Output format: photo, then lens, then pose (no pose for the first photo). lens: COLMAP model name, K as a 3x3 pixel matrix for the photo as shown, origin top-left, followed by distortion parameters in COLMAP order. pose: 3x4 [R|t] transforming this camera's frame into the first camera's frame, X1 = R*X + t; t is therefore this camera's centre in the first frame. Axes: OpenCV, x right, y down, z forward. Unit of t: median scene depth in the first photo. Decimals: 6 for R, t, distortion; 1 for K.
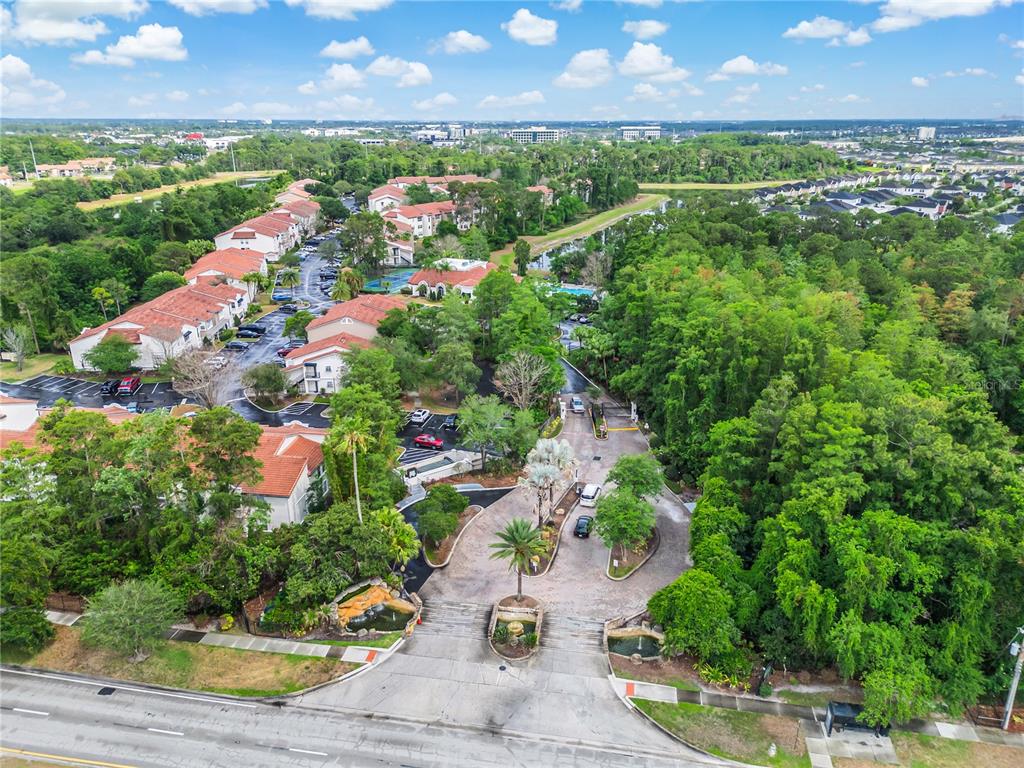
lens RADIAL K [[718.6, 0, 512.0], [0, 718.6, 384.0], [0, 0, 1]] dist [0.078784, -0.079040]
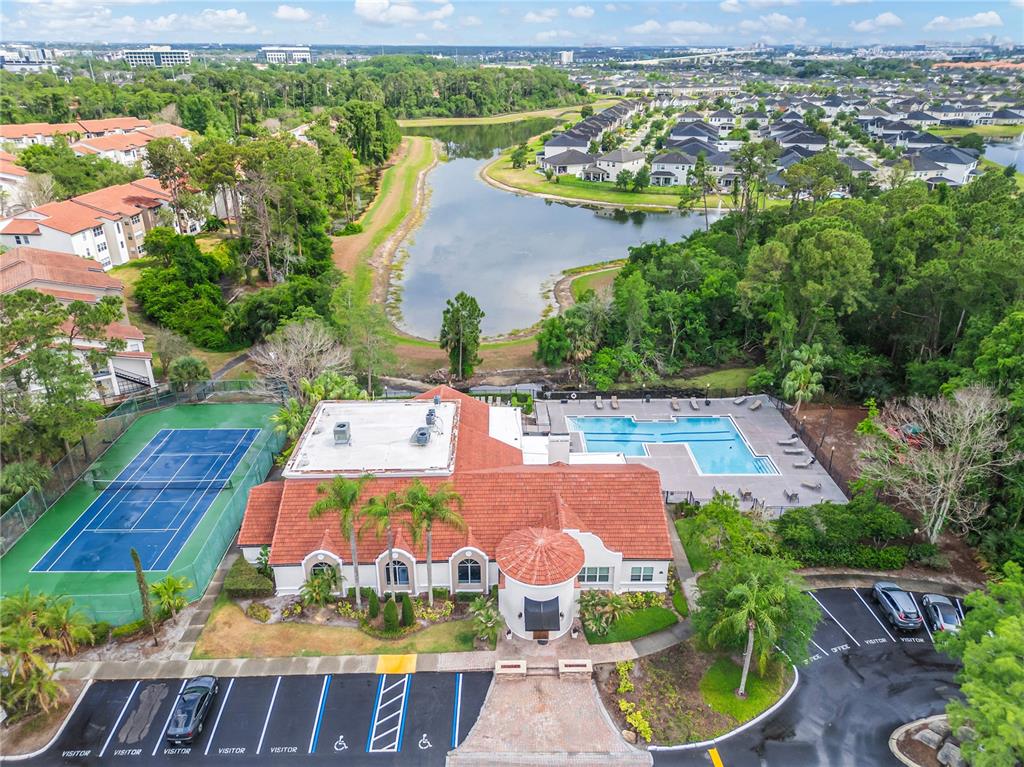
lens RADIAL K [[718.6, 0, 512.0], [0, 718.6, 383.5], [0, 0, 1]] dist [0.078784, -0.079040]
pose [[0.889660, -0.192697, 0.413971, -0.381863], [0.156029, 0.980313, 0.120999, -0.543969], [-0.429138, -0.043057, 0.902212, 1.725714]]
